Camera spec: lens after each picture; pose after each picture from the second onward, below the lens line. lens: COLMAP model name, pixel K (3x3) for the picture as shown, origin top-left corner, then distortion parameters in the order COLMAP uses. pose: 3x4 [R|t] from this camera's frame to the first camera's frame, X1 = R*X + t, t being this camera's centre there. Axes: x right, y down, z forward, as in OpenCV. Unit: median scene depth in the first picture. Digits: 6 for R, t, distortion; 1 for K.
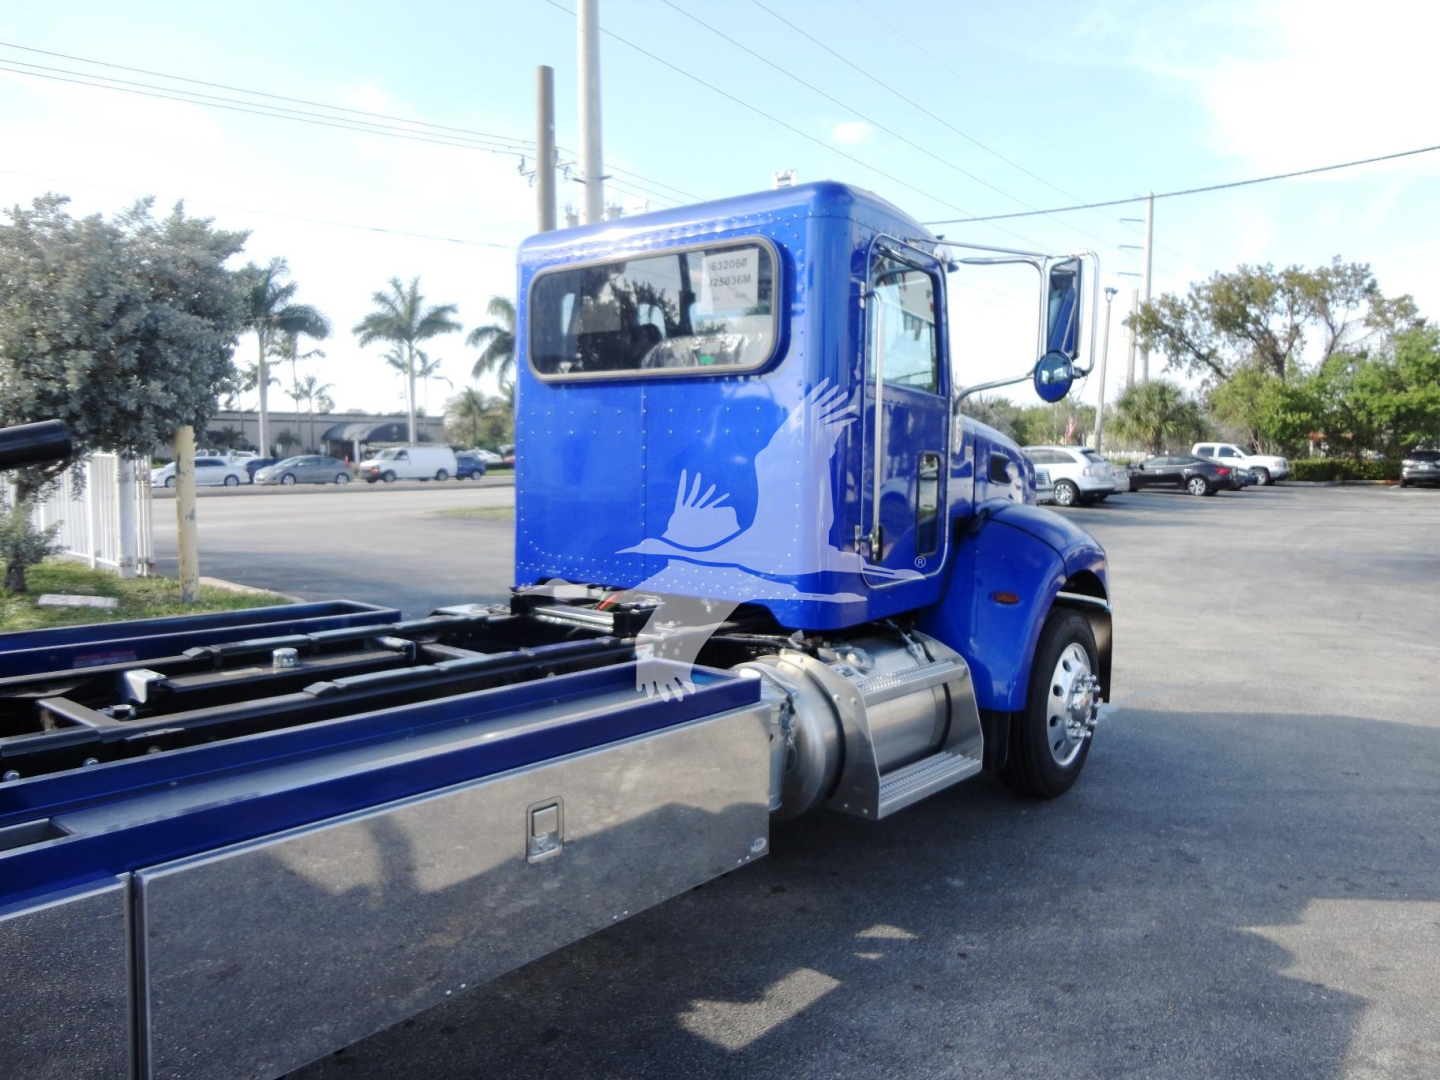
lens RADIAL K [[1052.2, 0, 725.8], [0, 1052.2, 528.5], [0, 0, 1]] dist [-0.011790, 0.010188]
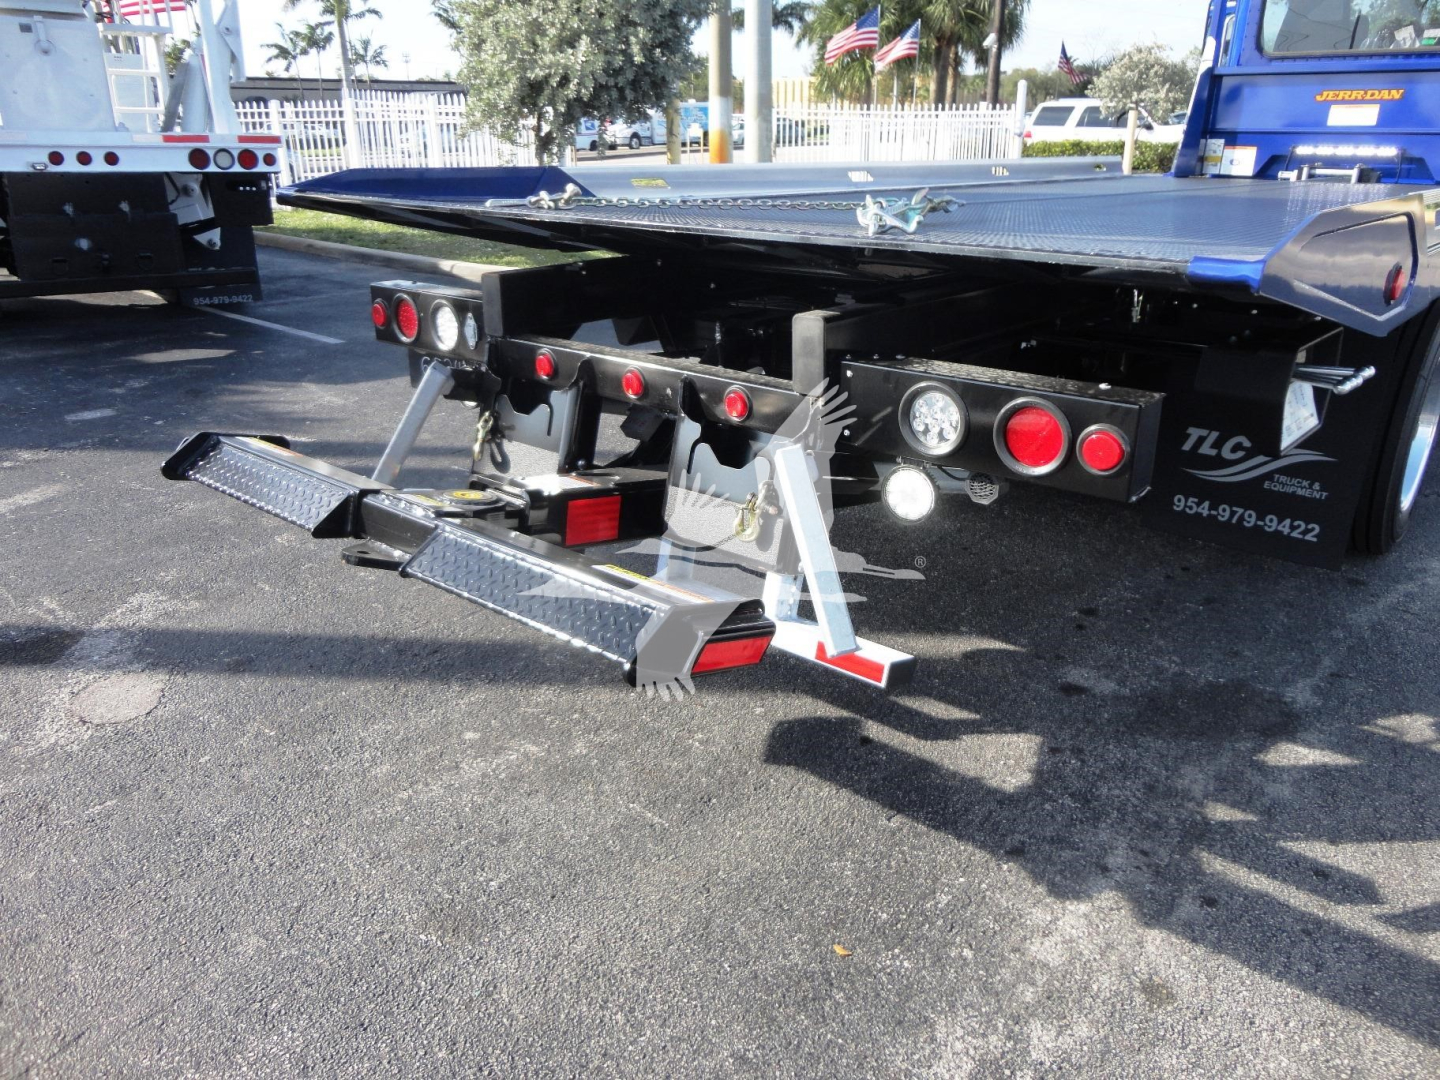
lens RADIAL K [[1052.2, 0, 729.6], [0, 1052.2, 526.6], [0, 0, 1]] dist [-0.011790, 0.010188]
pose [[0.999865, -0.001204, -0.016365, -0.094219], [0.005928, 0.956446, 0.291850, 0.006371], [0.015301, -0.291908, 0.956324, -0.066134]]
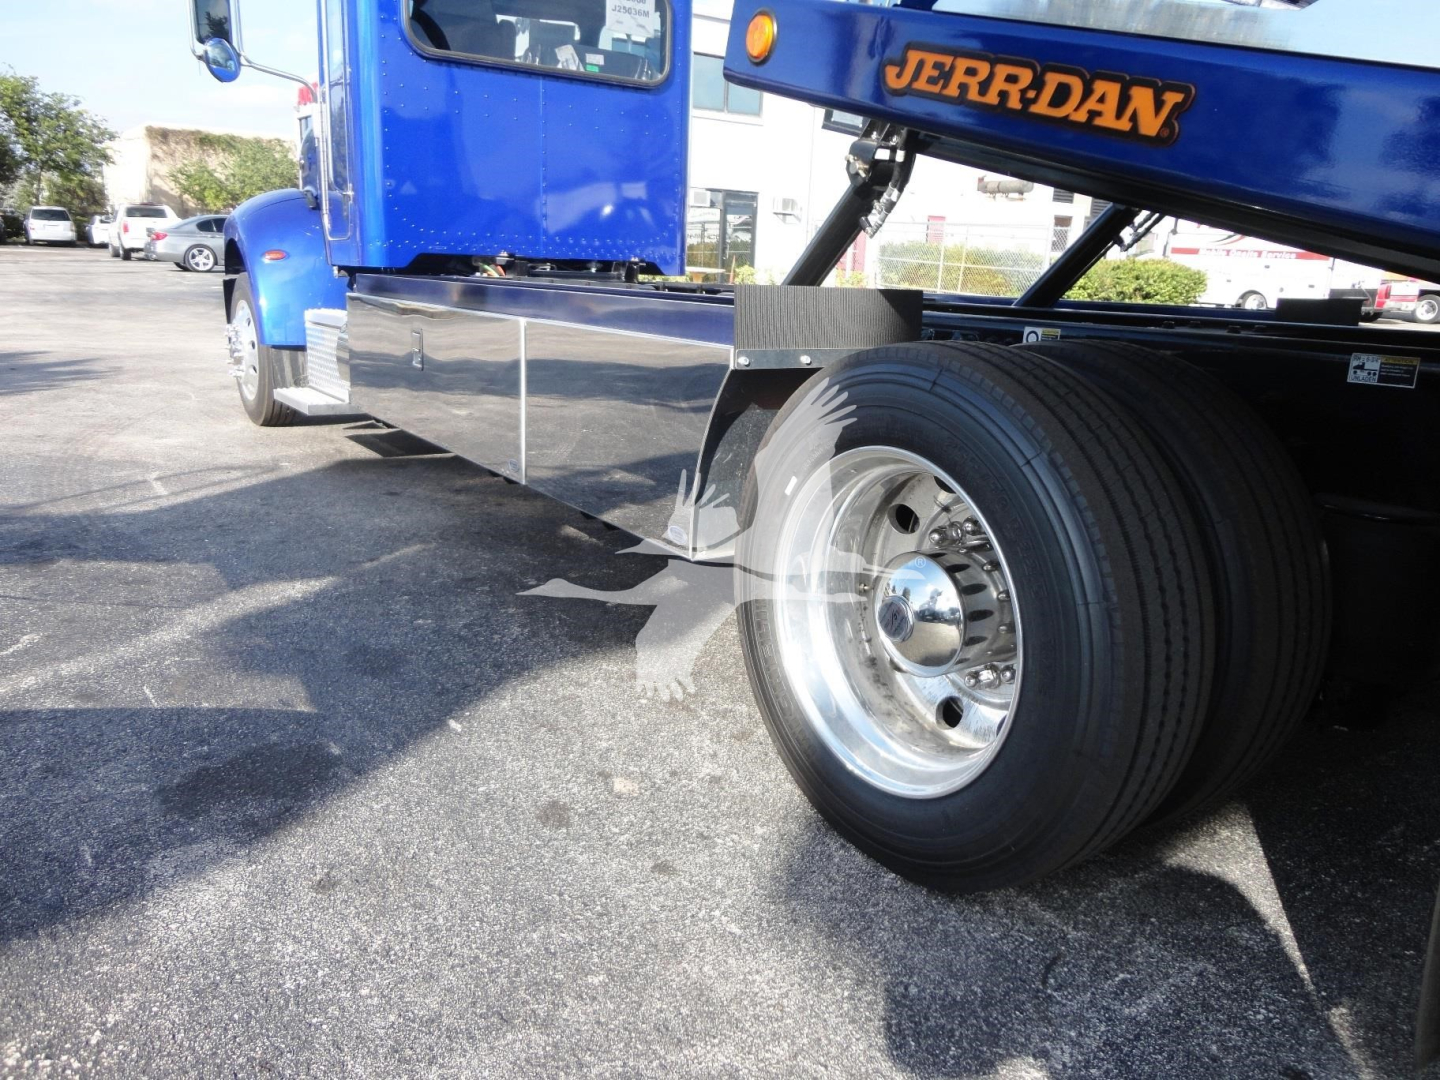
lens RADIAL K [[1052.4, 0, 724.1], [0, 1052.4, 529.7], [0, 0, 1]] dist [0.009042, 0.001657]
pose [[0.283205, -0.231379, 0.930730, -0.118485], [0.023934, 0.971864, 0.234322, 0.008292], [-0.958761, -0.044085, 0.280775, 0.041307]]
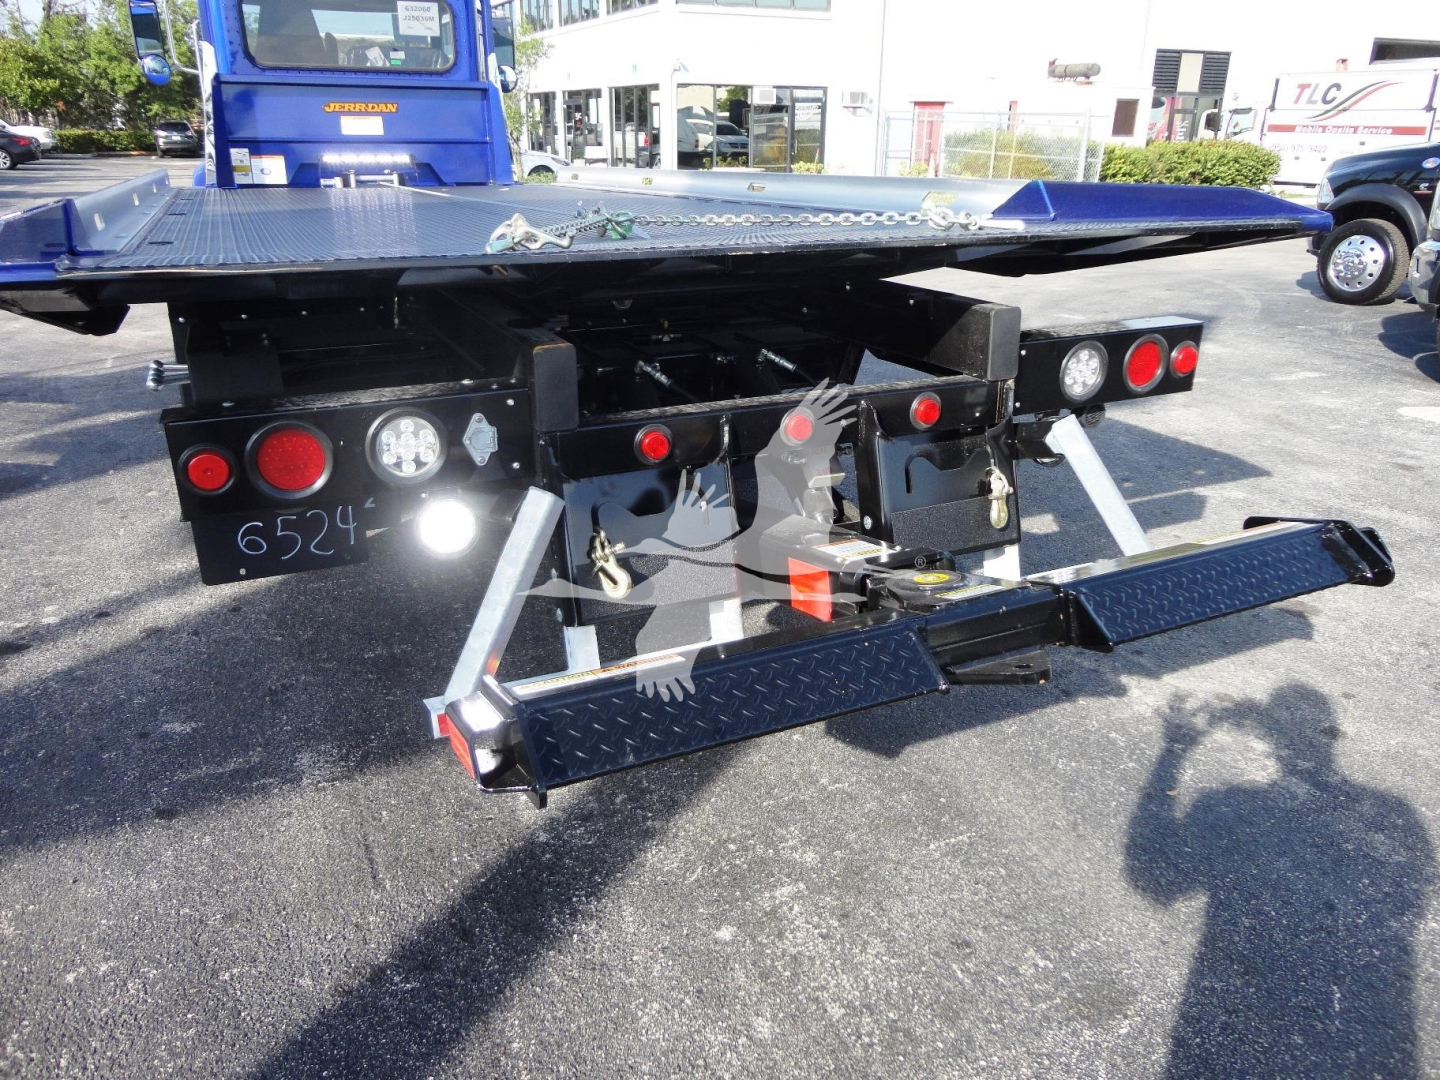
lens RADIAL K [[1052.2, 0, 719.6], [0, 1052.2, 545.3], [0, 0, 1]] dist [-0.011790, 0.010188]
pose [[0.440064, -0.327594, 0.836077, -0.140398], [0.056905, 0.939381, 0.338119, 0.003779], [-0.896161, -0.101218, 0.432030, -0.032586]]
